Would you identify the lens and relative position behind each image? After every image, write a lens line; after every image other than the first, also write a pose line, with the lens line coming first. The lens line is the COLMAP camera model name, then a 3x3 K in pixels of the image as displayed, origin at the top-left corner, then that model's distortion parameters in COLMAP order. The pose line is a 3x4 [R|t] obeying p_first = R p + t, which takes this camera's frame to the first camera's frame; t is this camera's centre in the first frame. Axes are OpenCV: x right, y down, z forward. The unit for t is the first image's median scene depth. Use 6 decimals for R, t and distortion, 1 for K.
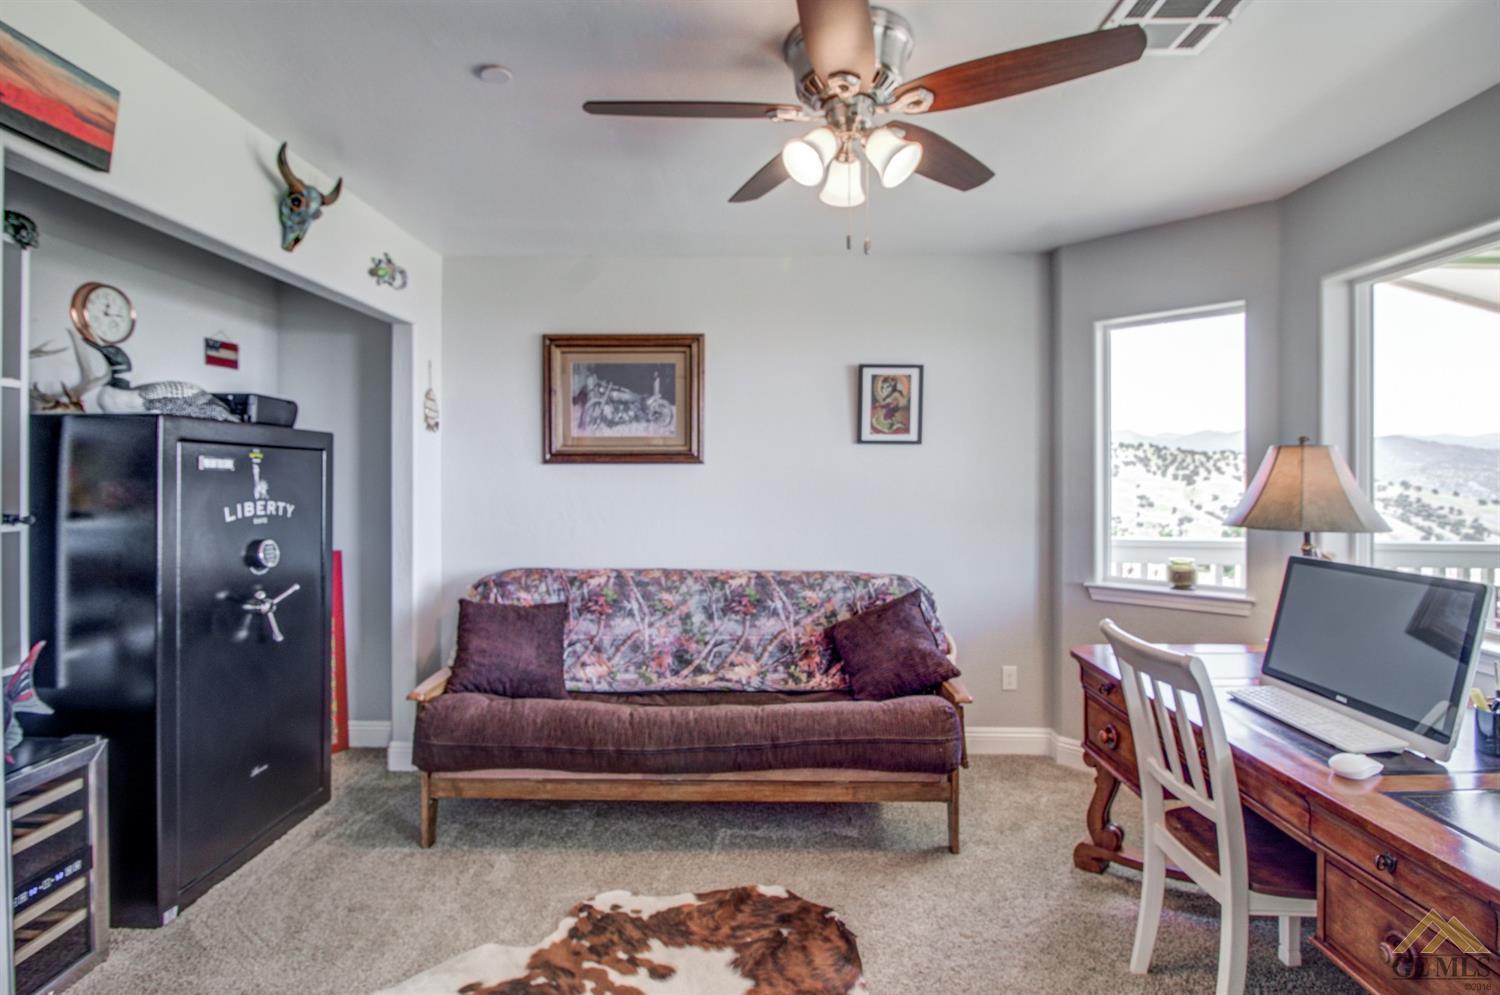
lens RADIAL K [[713.1, 0, 749.3], [0, 713.1, 473.9], [0, 0, 1]] dist [0.001641, -0.012676]
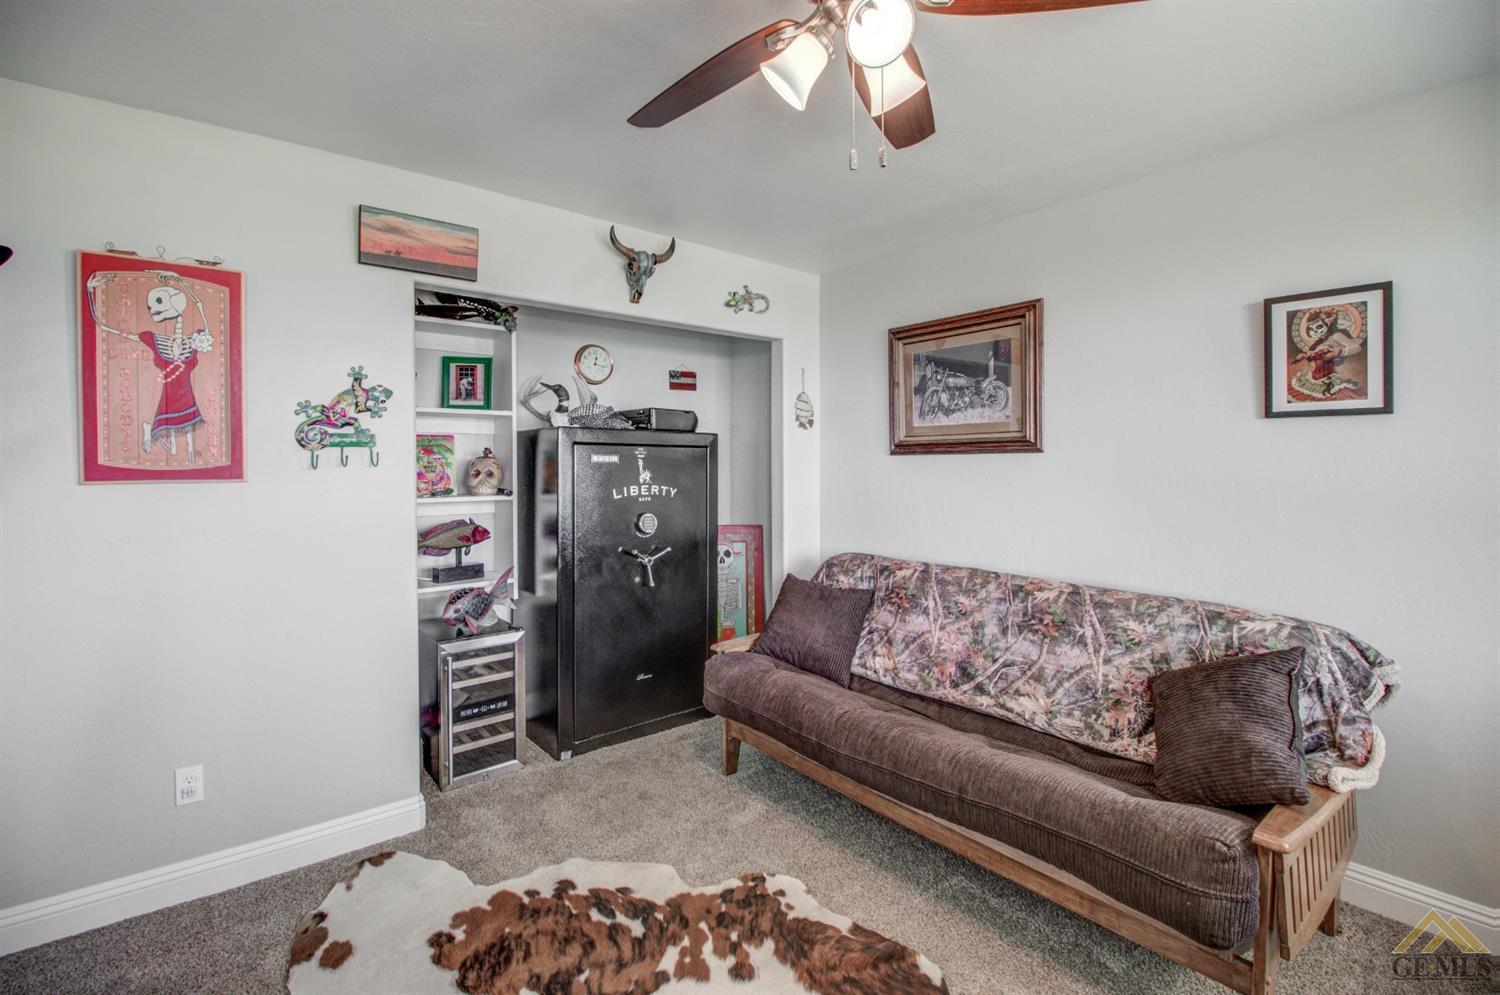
lens RADIAL K [[655.5, 0, 751.3], [0, 655.5, 470.7], [0, 0, 1]] dist [-0.007682, -0.000422]
pose [[0.650954, 0.003574, -0.759109, 0.348448], [0.004025, 0.999959, 0.008160, 0.000476], [0.759107, -0.008367, 0.650912, 0.264021]]
